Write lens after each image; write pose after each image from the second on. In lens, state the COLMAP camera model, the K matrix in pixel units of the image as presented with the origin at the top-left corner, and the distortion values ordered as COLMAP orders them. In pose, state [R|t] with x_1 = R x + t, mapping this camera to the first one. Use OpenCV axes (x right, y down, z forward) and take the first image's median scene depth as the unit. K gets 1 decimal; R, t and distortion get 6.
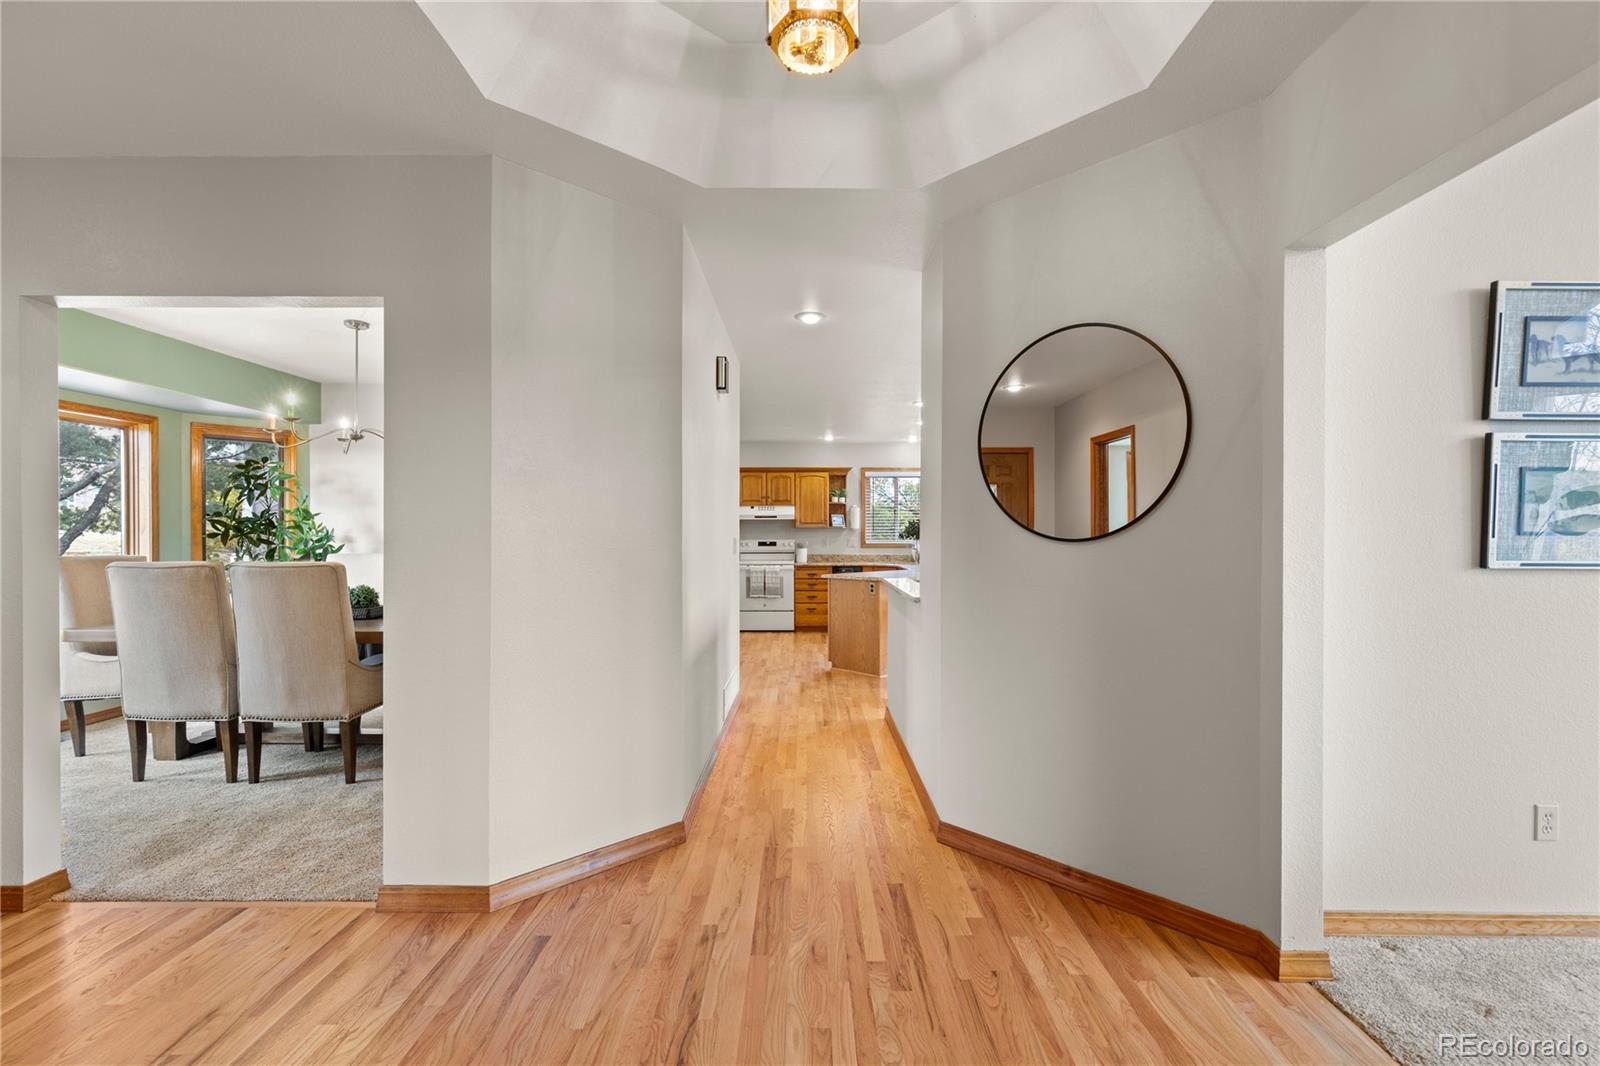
lens RADIAL K [[707.3, 0, 806.3], [0, 707.3, 538.4], [0, 0, 1]] dist [0.001156, 0.000090]
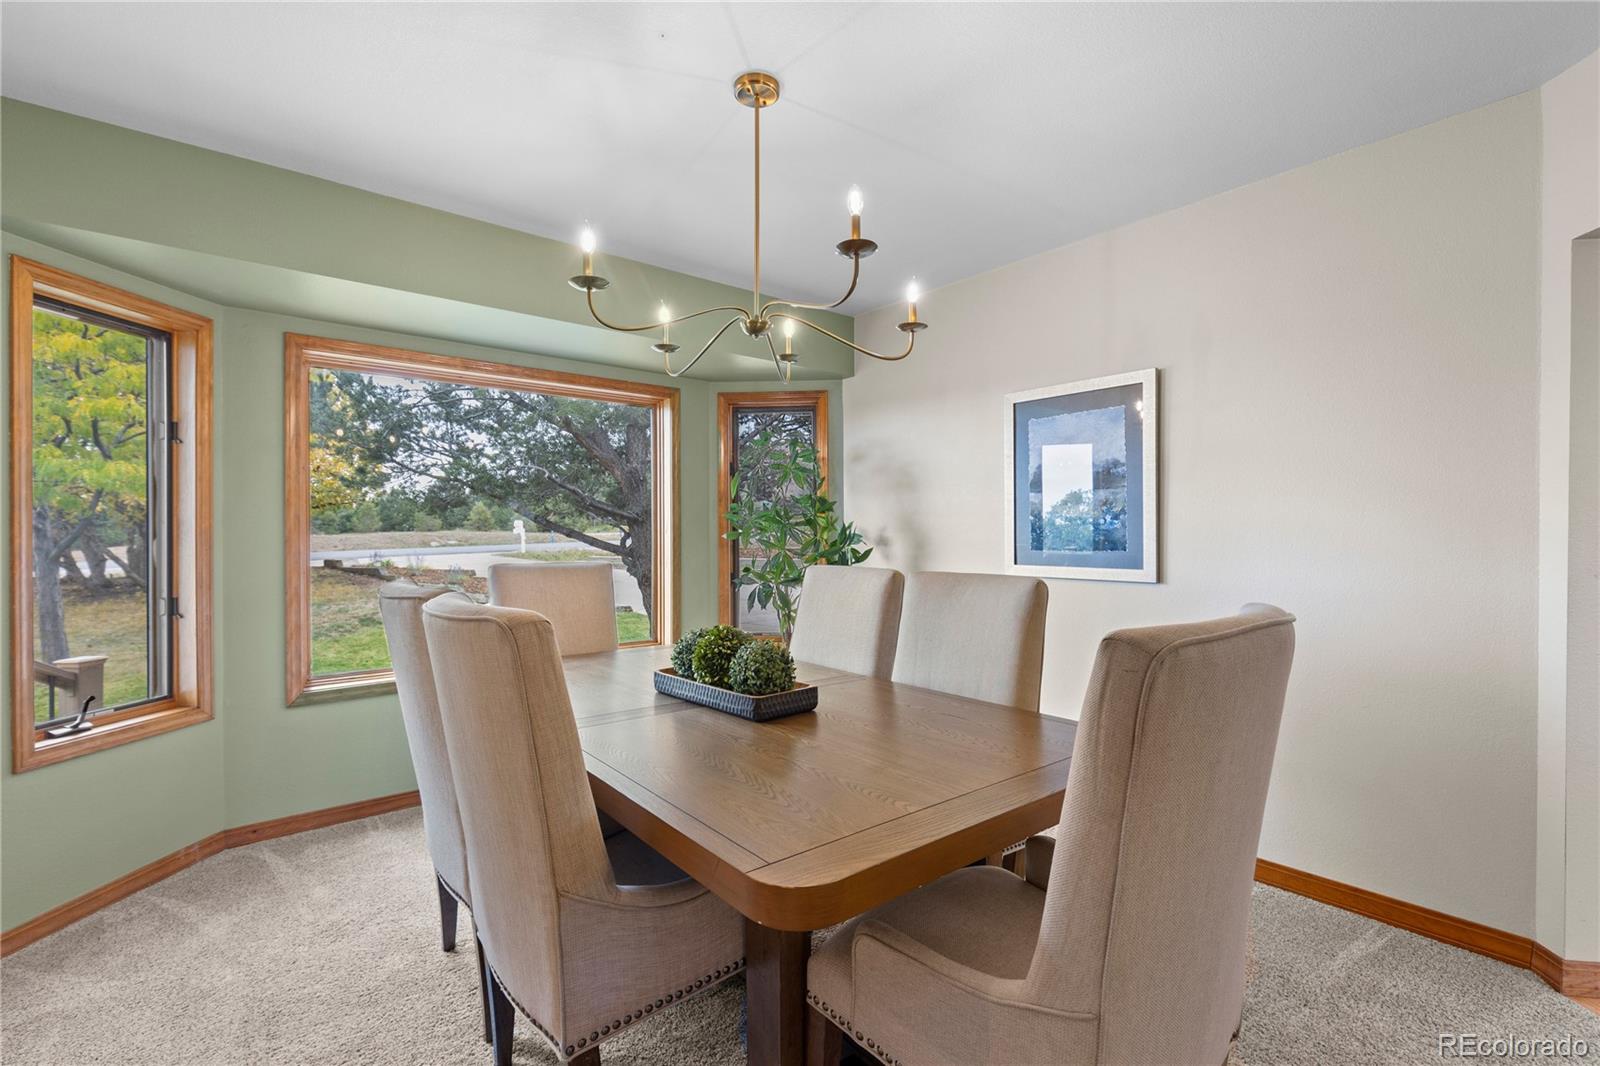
lens RADIAL K [[707.3, 0, 800.2], [0, 707.3, 532.1], [0, 0, 1]] dist [0.001156, 0.000090]
pose [[0.630554, -0.004160, -0.776134, -0.191490], [-0.001285, 0.999979, -0.006403, -0.002717], [0.776144, 0.005035, 0.630535, 0.562121]]
